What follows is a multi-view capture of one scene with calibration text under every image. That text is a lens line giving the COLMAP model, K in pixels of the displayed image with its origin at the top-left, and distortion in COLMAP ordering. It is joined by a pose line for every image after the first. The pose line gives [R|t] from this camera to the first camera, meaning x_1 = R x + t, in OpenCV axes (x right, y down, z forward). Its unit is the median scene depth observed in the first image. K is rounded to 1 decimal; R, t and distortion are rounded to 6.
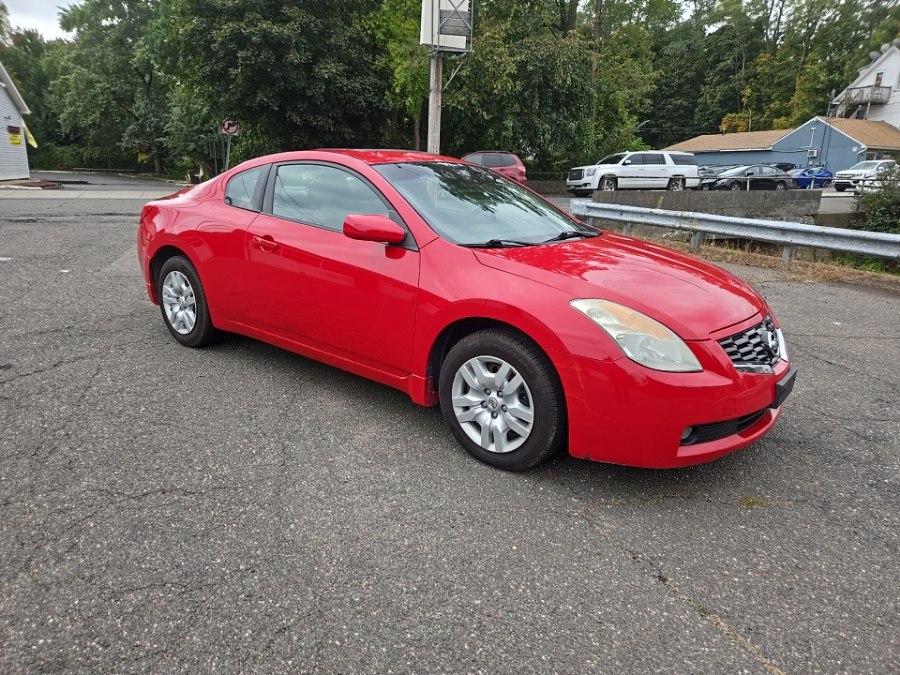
lens RADIAL K [[631.4, 0, 455.2], [0, 631.4, 336.6], [0, 0, 1]] dist [0.056677, -0.038694]
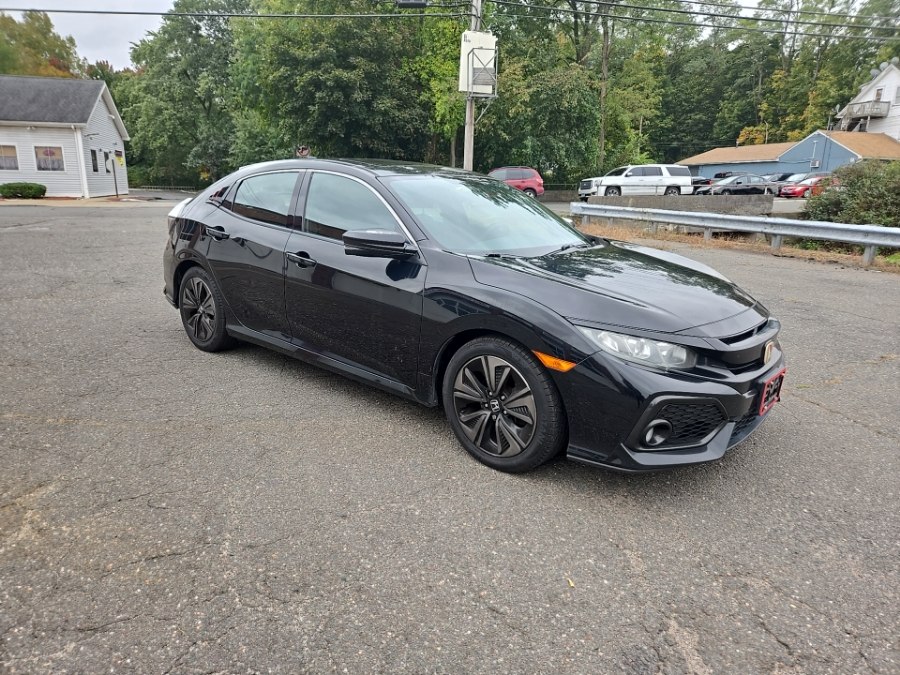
lens RADIAL K [[631.4, 0, 448.6], [0, 631.4, 341.7], [0, 0, 1]] dist [0.056677, -0.038694]
pose [[0.998403, 0.003172, -0.056395, 0.000680], [-0.003957, 0.999897, -0.013812, 0.029845], [0.056346, 0.014013, 0.998313, -0.106476]]
